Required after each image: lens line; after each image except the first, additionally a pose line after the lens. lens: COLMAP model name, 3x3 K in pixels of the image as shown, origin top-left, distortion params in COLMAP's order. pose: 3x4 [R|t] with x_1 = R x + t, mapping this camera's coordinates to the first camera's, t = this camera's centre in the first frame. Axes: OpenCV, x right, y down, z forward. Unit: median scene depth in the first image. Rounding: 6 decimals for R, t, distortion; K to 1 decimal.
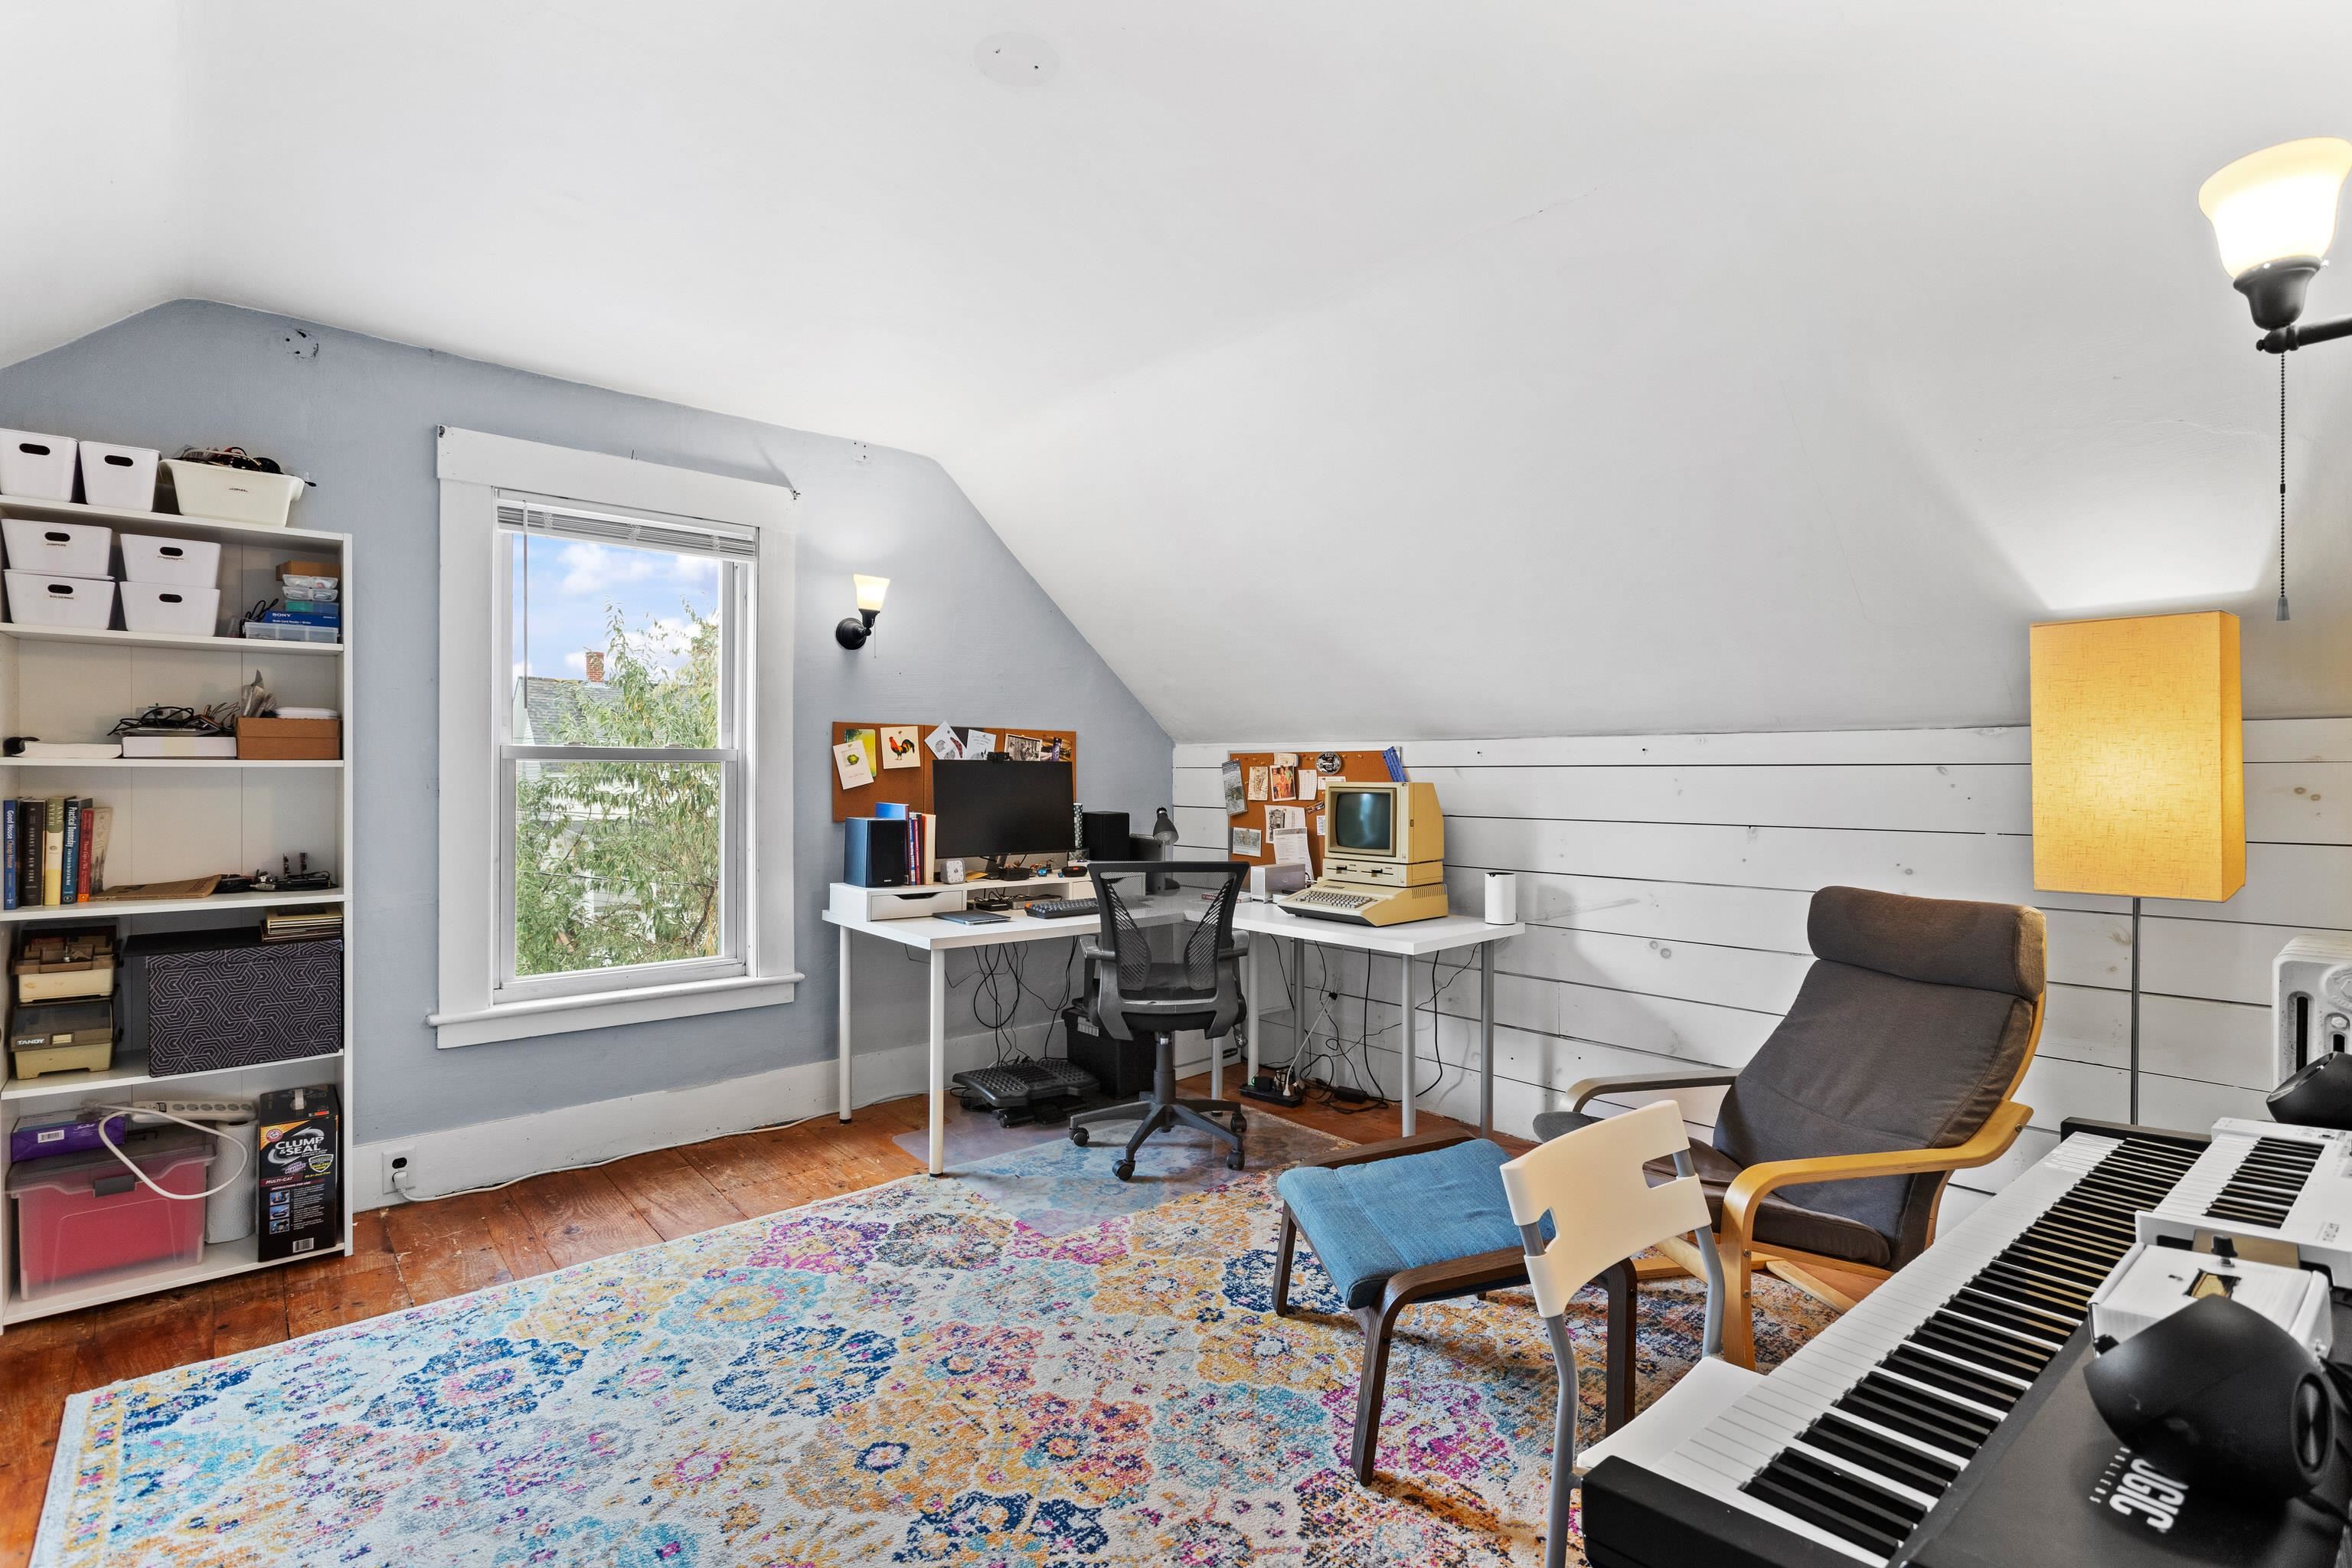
lens RADIAL K [[1113.9, 0, 1181.4], [0, 1113.9, 772.0], [0, 0, 1]] dist [-0.000009, 0.001474]
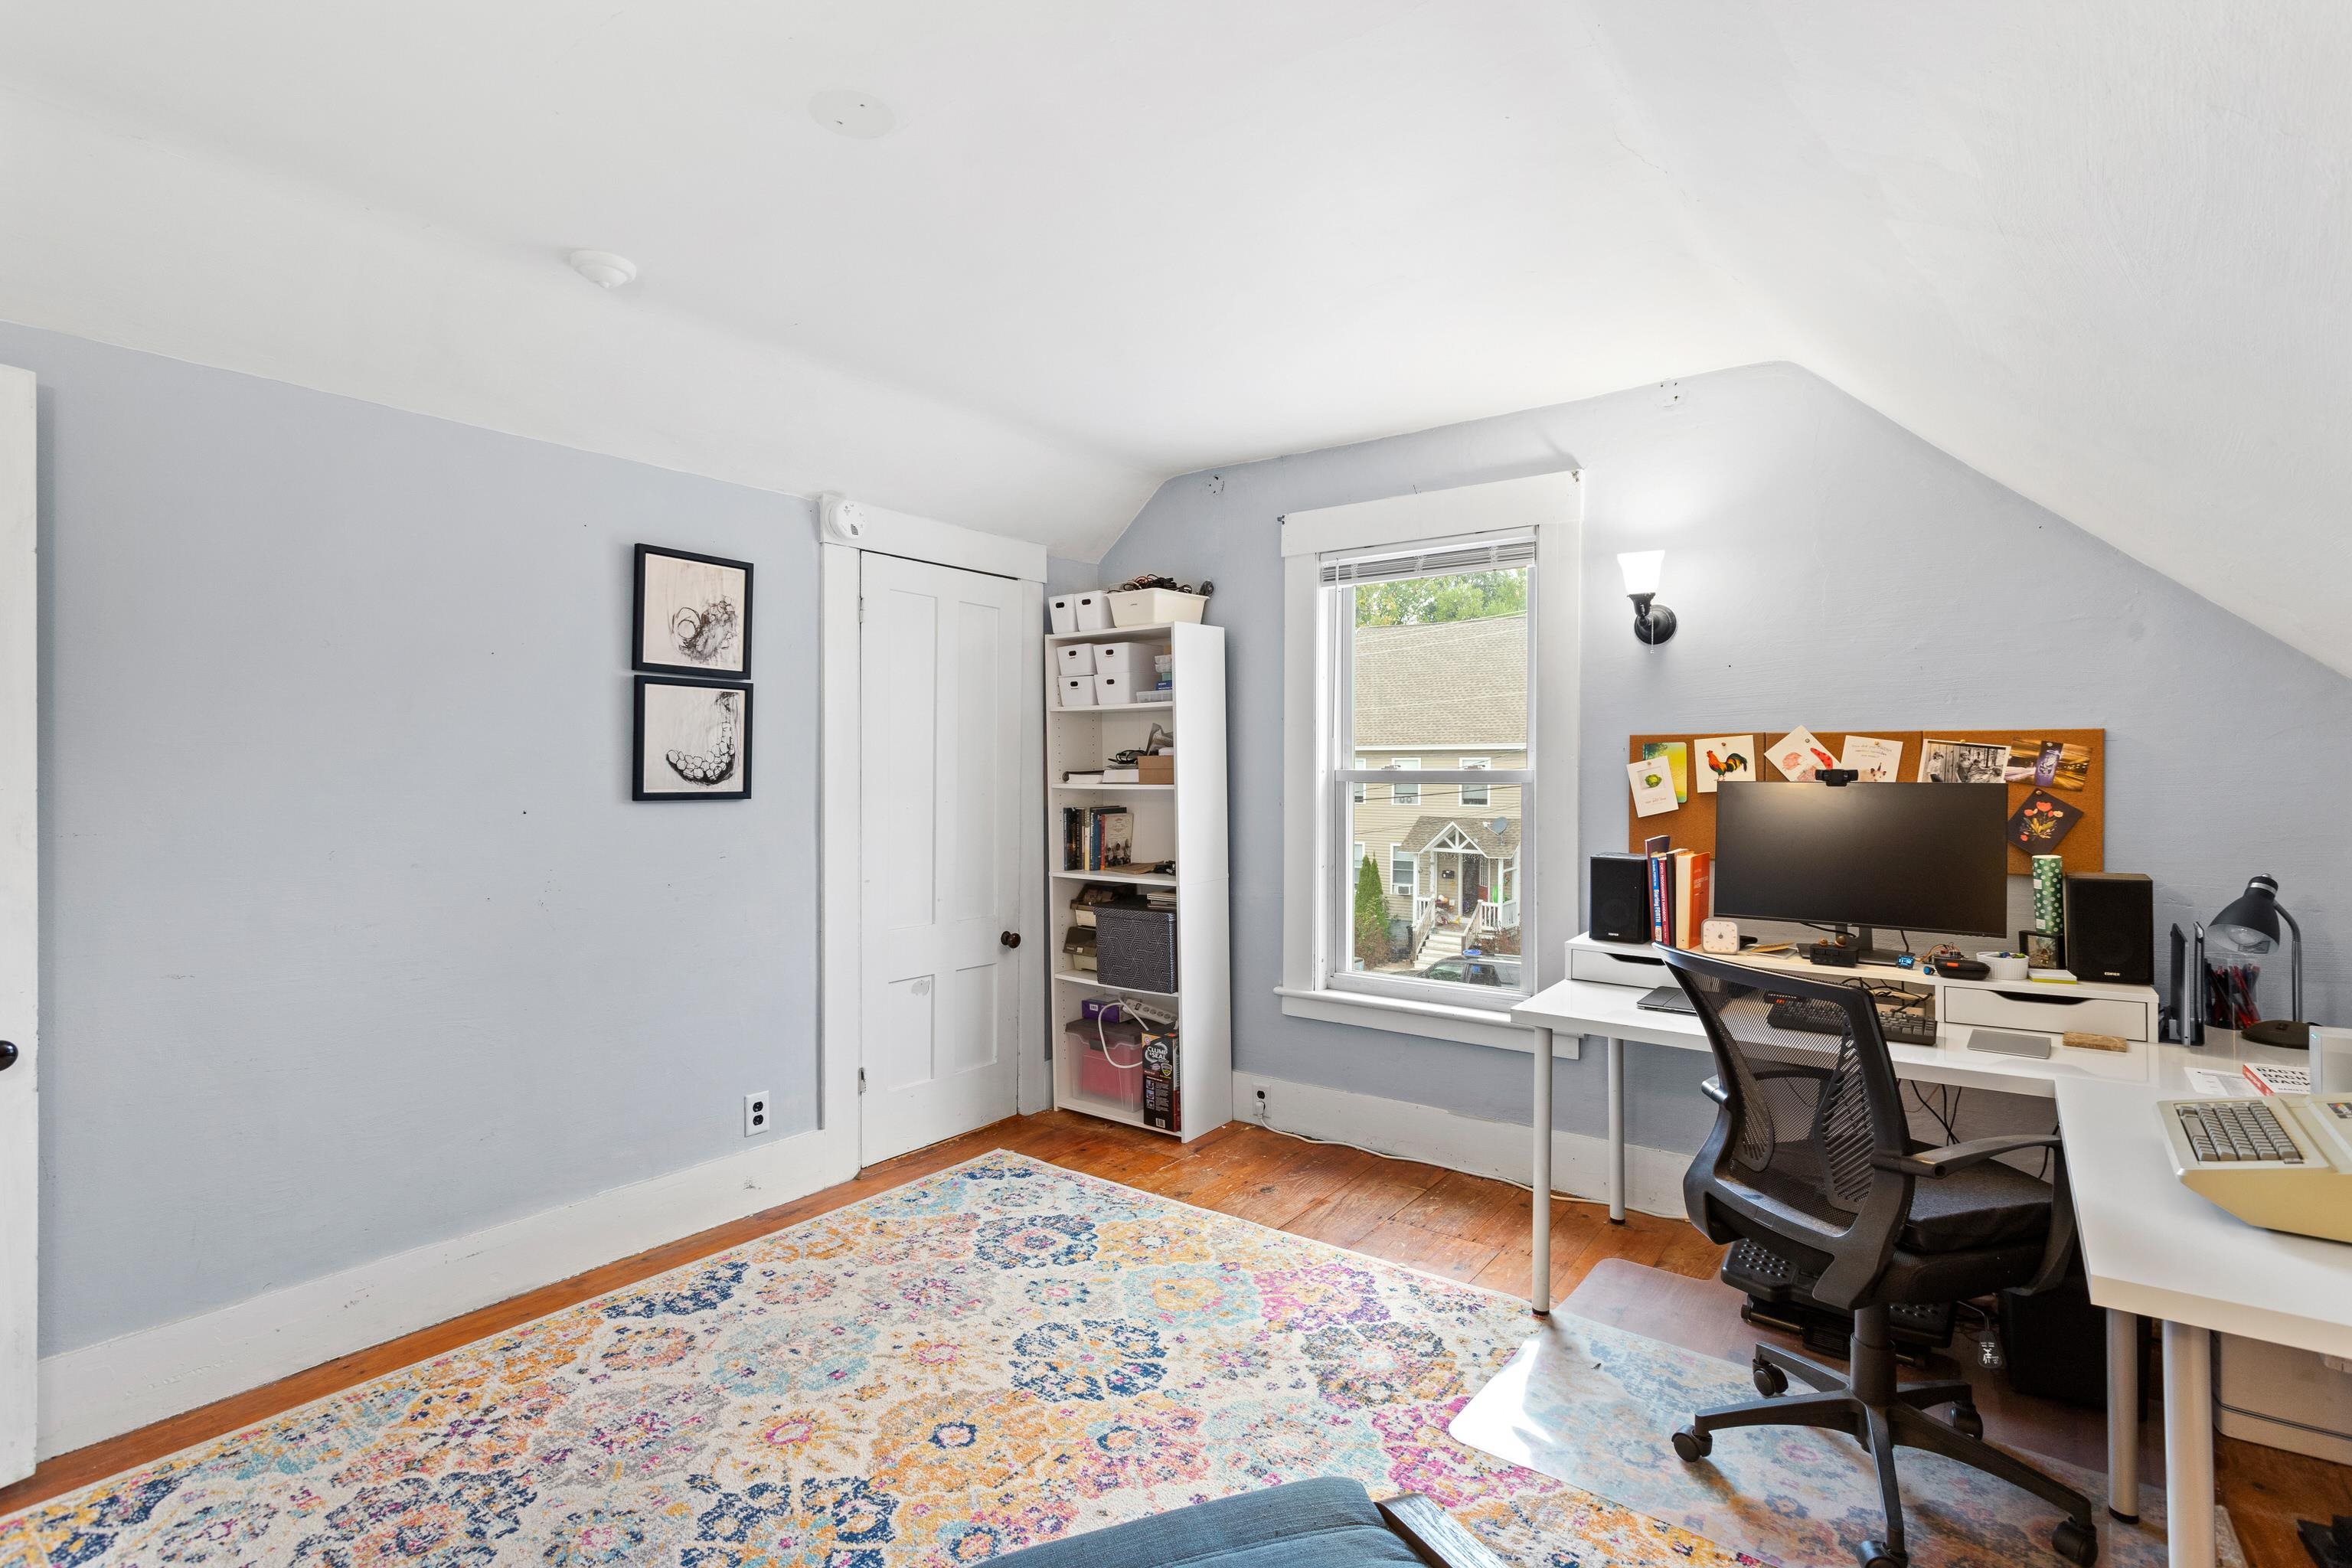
lens RADIAL K [[1113.9, 0, 1181.4], [0, 1113.9, 772.0], [0, 0, 1]] dist [-0.000009, 0.001474]
pose [[0.206659, -0.004580, -0.978402, 0.607709], [-0.001229, 0.999987, -0.004941, -0.018740], [0.978412, 0.002224, 0.206650, 0.715813]]
